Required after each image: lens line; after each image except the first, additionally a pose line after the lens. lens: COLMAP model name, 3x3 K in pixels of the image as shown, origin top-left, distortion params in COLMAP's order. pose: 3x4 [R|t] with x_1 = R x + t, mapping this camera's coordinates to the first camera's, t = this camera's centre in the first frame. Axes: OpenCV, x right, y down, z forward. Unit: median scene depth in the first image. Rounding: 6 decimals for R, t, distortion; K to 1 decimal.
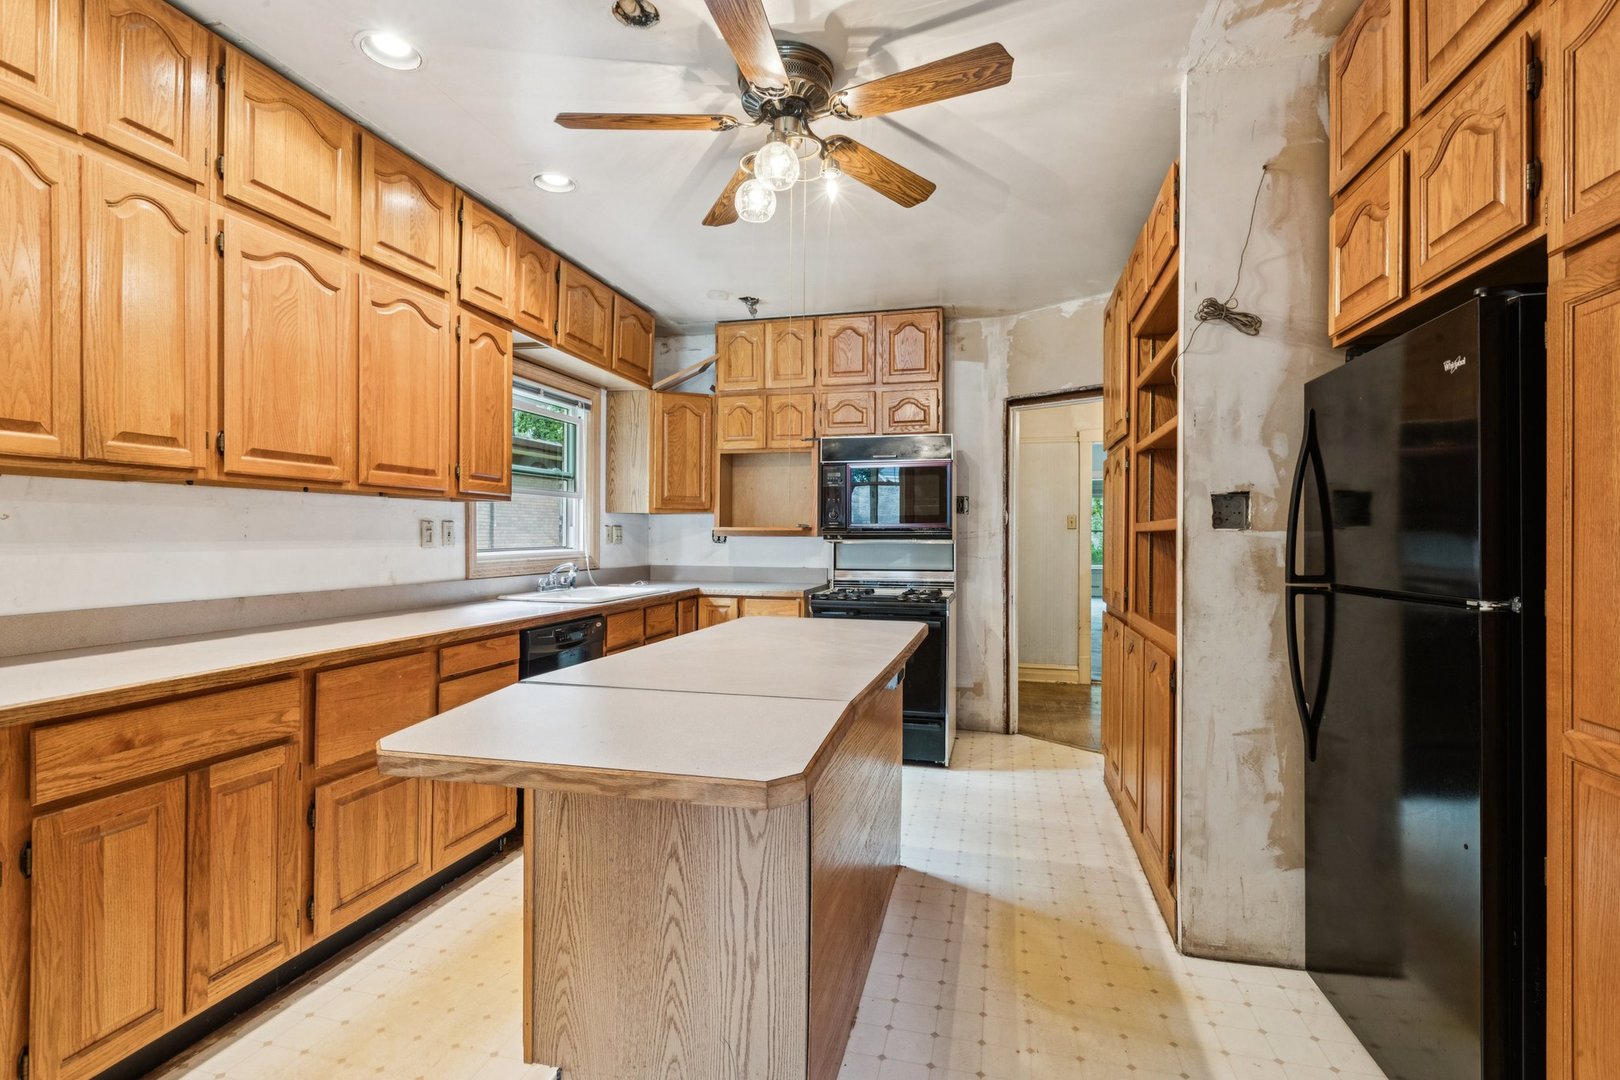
lens RADIAL K [[772.0, 0, 781.3], [0, 772.0, 541.8], [0, 0, 1]] dist [-0.000079, 0.000297]
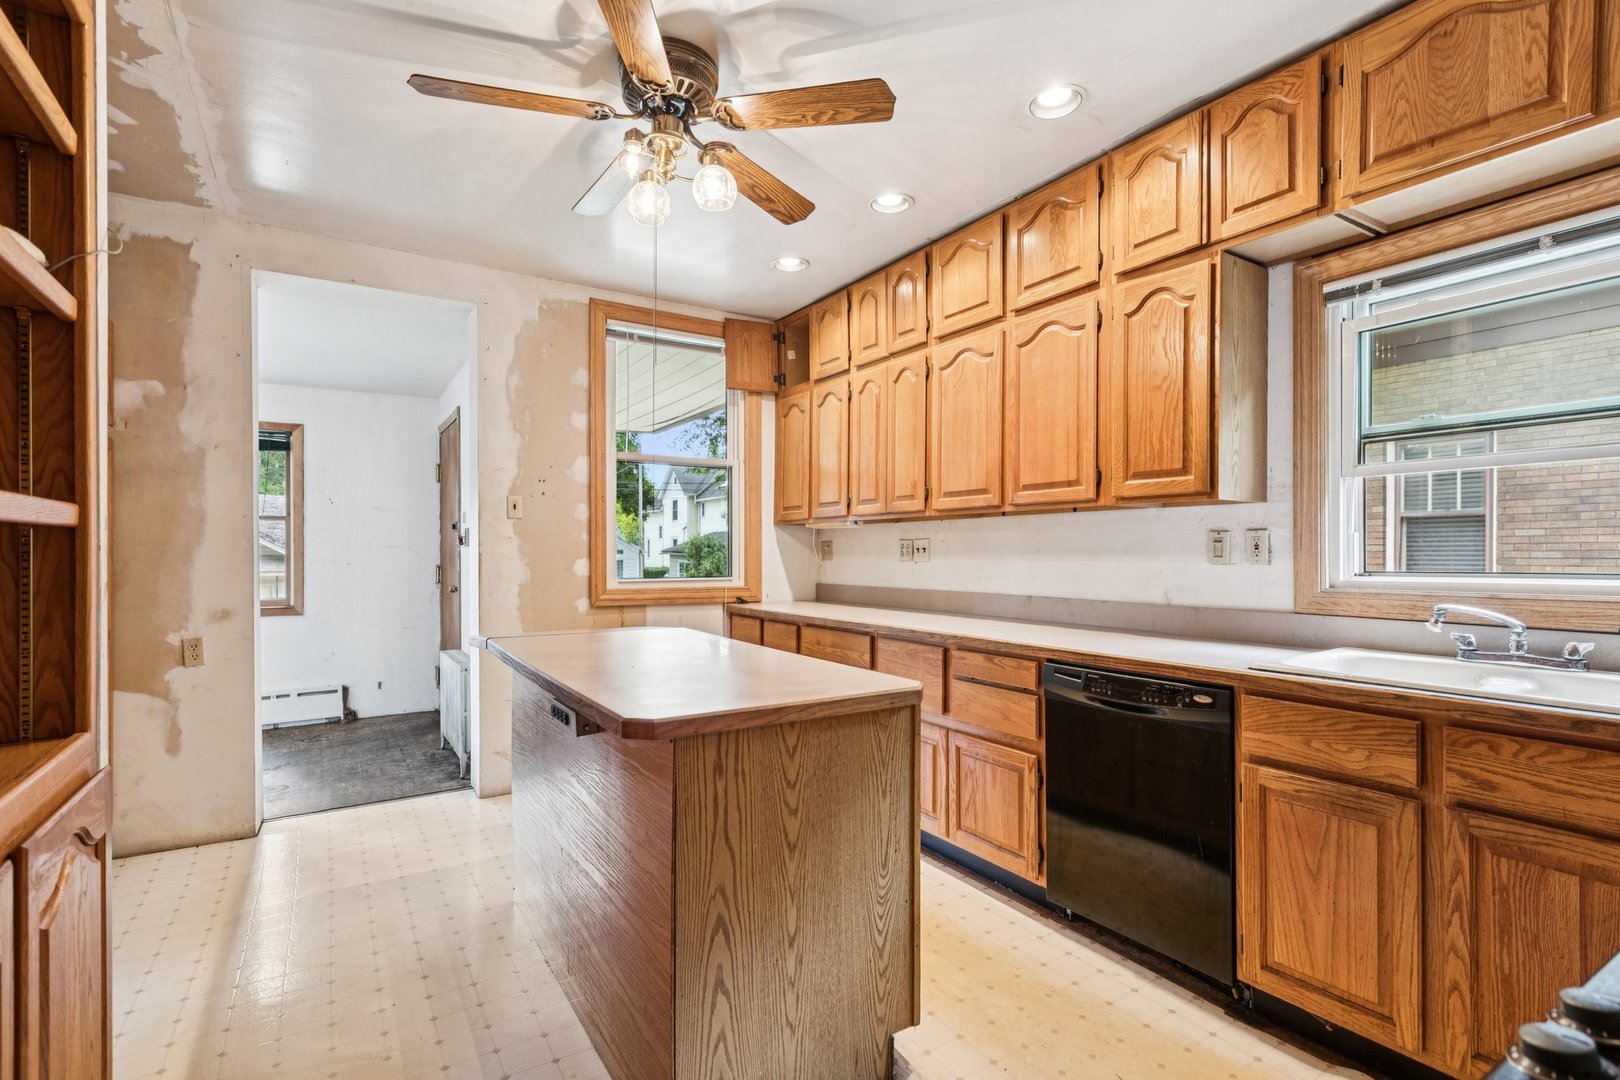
lens RADIAL K [[759.7, 0, 820.3], [0, 759.7, 547.3], [0, 0, 1]] dist [0.005144, 0.000828]
pose [[-0.657174, -0.006968, -0.753706, 0.506036], [-0.006377, 0.999973, -0.003685, -0.005416], [0.753712, 0.002385, -0.657201, 1.501894]]
